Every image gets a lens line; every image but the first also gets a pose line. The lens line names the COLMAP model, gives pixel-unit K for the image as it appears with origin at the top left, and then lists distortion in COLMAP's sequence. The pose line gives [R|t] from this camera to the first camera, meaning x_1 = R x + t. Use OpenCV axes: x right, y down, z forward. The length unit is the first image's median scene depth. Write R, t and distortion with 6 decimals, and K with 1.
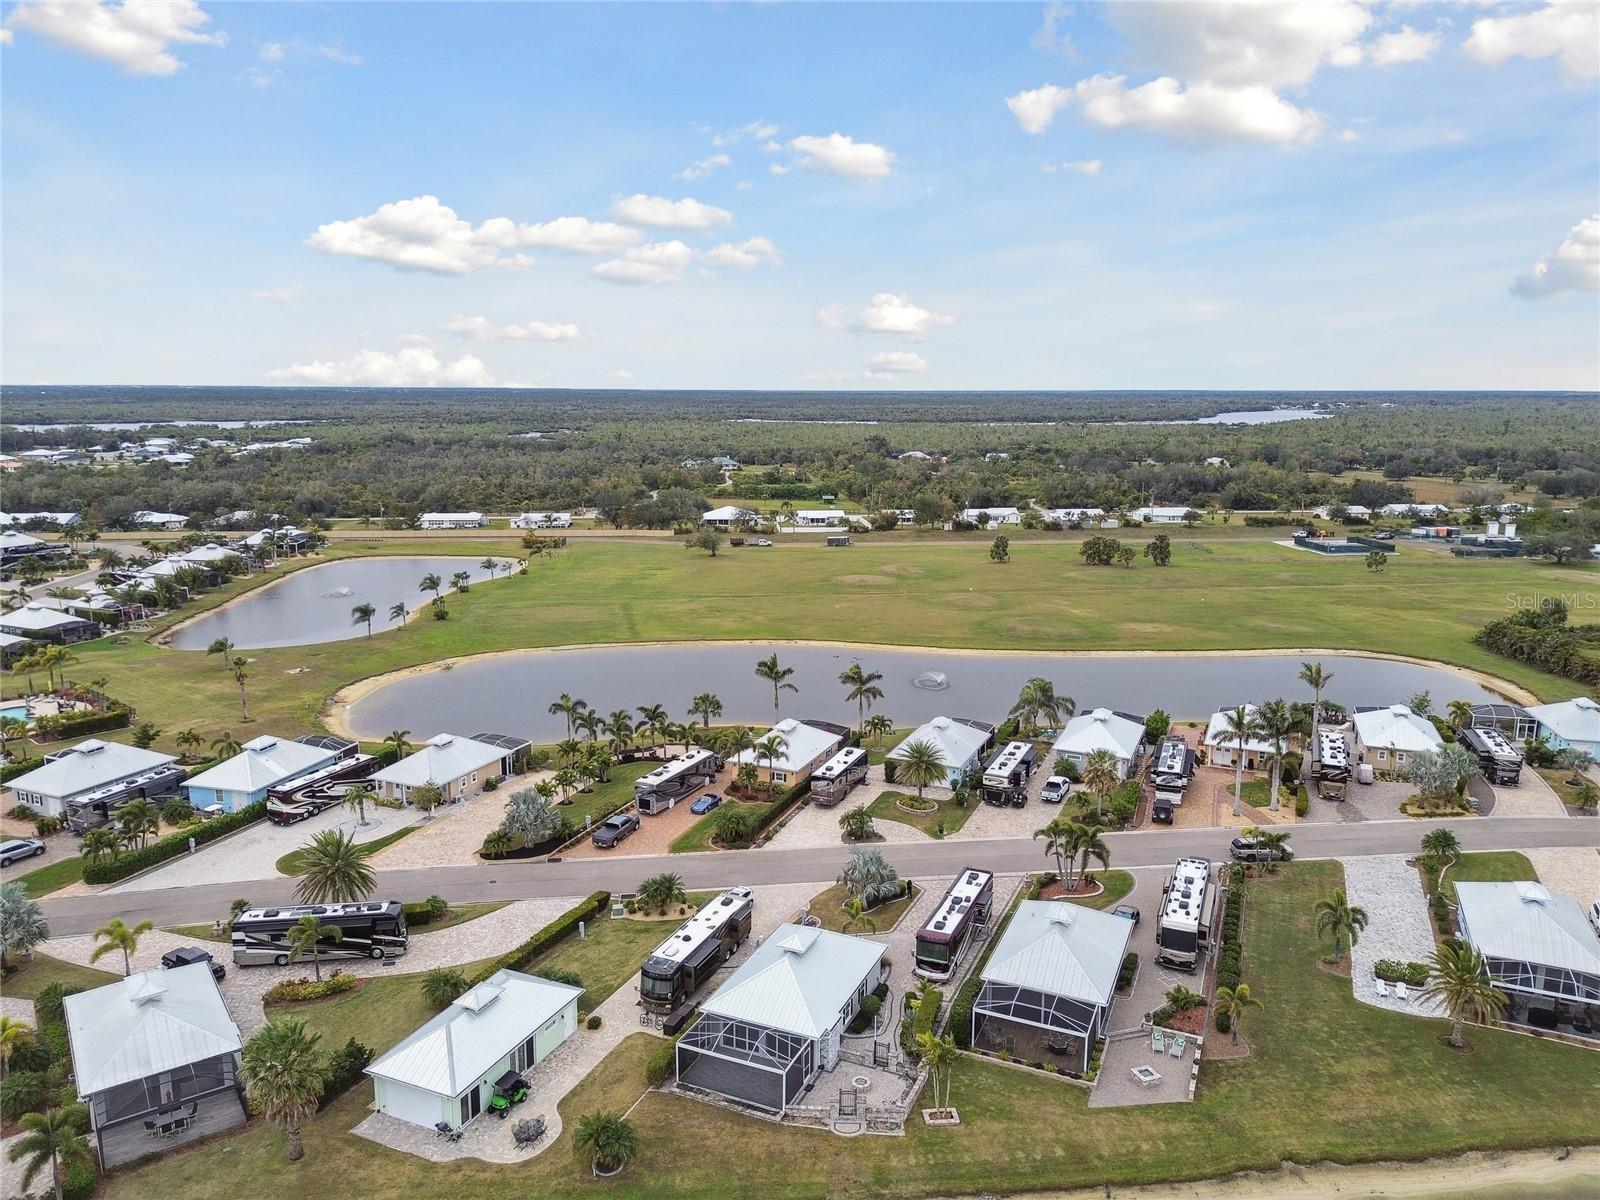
lens RADIAL K [[1124.3, 0, 787.7], [0, 1124.3, 594.5], [0, 0, 1]] dist [0.080084, -0.097566]
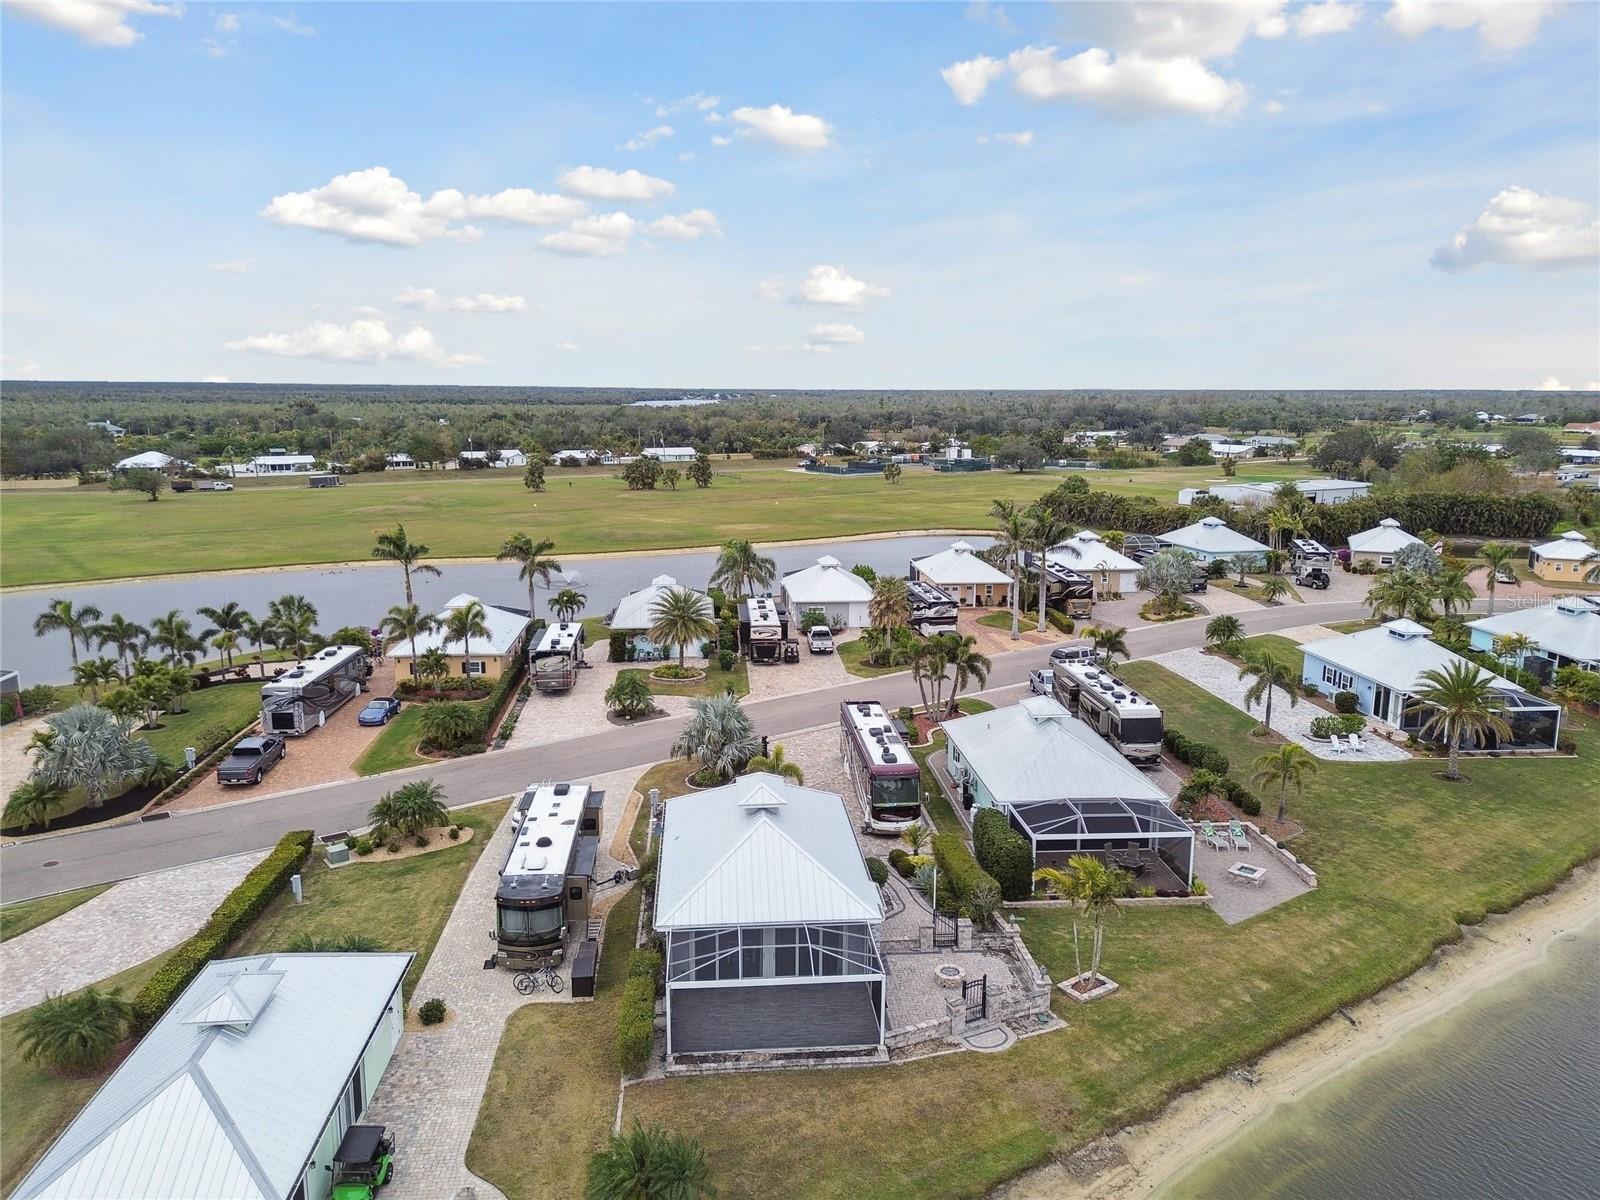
lens RADIAL K [[1138.3, 0, 797.3], [0, 1138.3, 601.2], [0, 0, 1]] dist [0.076794, -0.072976]
pose [[0.874697, -0.086210, 0.476942, -0.142020], [0.082222, 0.996184, 0.029274, 0.099798], [-0.477646, 0.013609, 0.878447, 0.240406]]
